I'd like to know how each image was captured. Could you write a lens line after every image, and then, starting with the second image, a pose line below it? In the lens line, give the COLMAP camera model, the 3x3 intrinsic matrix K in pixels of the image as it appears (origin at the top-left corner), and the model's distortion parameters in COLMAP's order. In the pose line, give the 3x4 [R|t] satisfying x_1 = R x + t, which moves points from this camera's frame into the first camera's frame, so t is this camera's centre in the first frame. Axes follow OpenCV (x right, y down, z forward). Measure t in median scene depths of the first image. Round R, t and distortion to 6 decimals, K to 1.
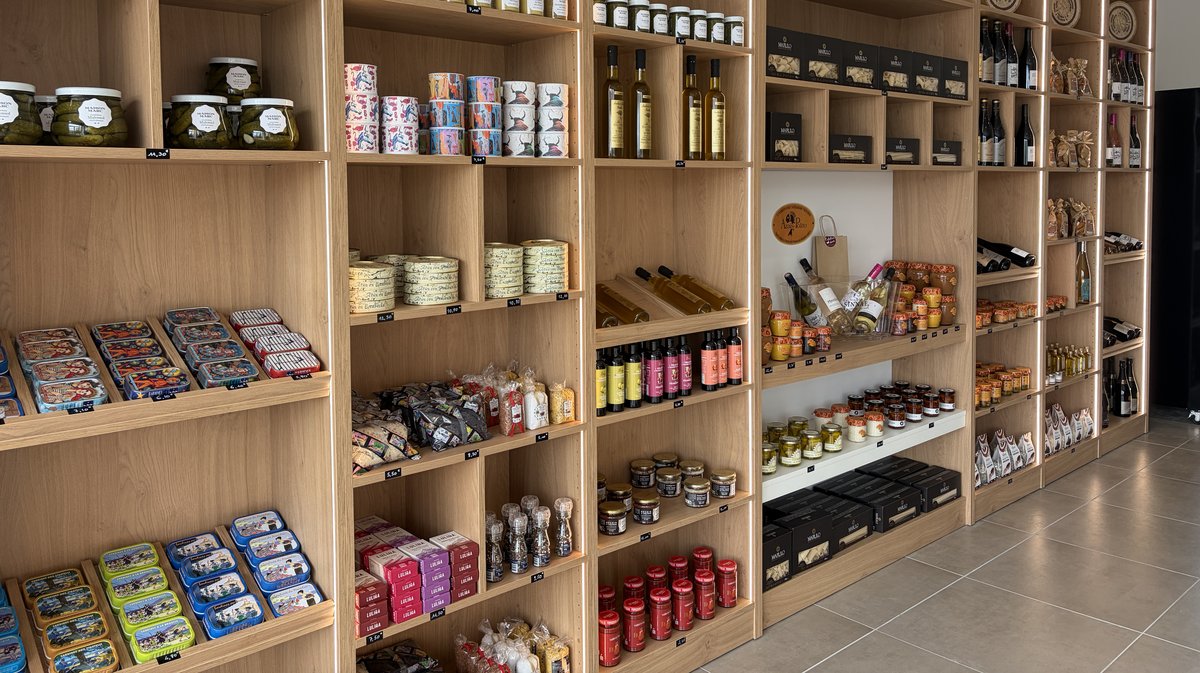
lens RADIAL K [[924.5, 0, 600.0], [0, 924.5, 336.5], [0, 0, 1]] dist [-0.007906, -0.002599]
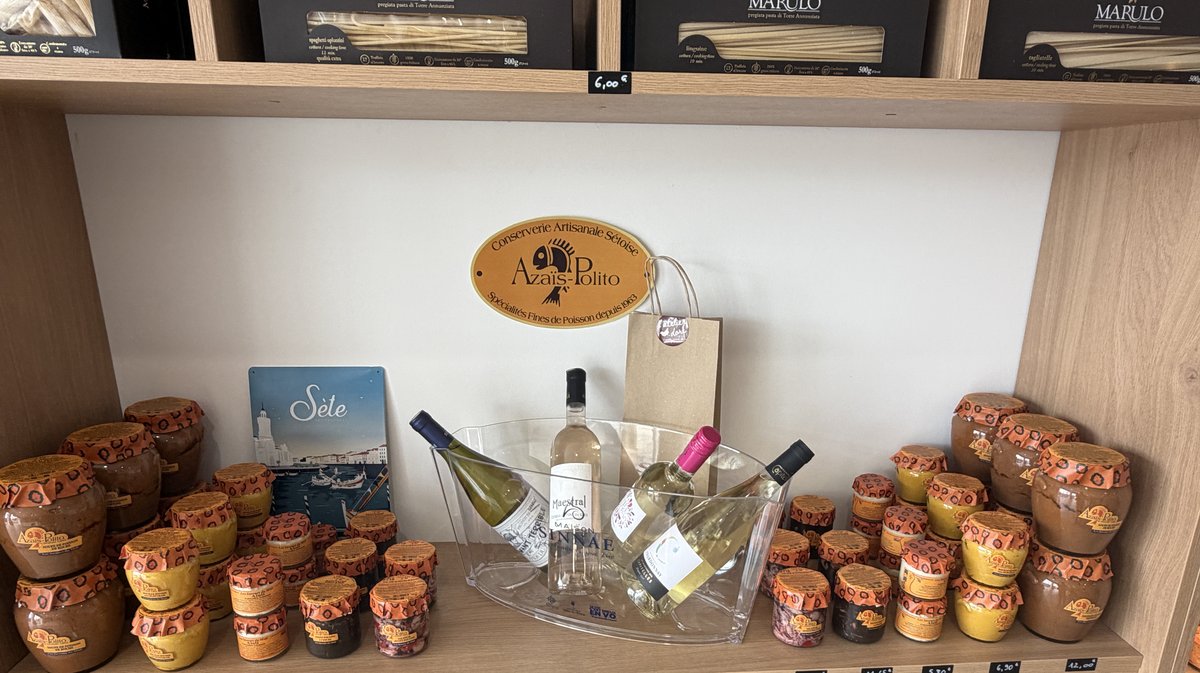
lens RADIAL K [[745.9, 0, 600.0], [0, 745.9, 336.5], [0, 0, 1]] dist [0.002069, 0.000524]
pose [[0.783452, 0.123186, -0.609121, 0.405137], [-0.113724, 0.992025, 0.054350, -0.113235], [0.610958, 0.026691, 0.791213, 0.762779]]
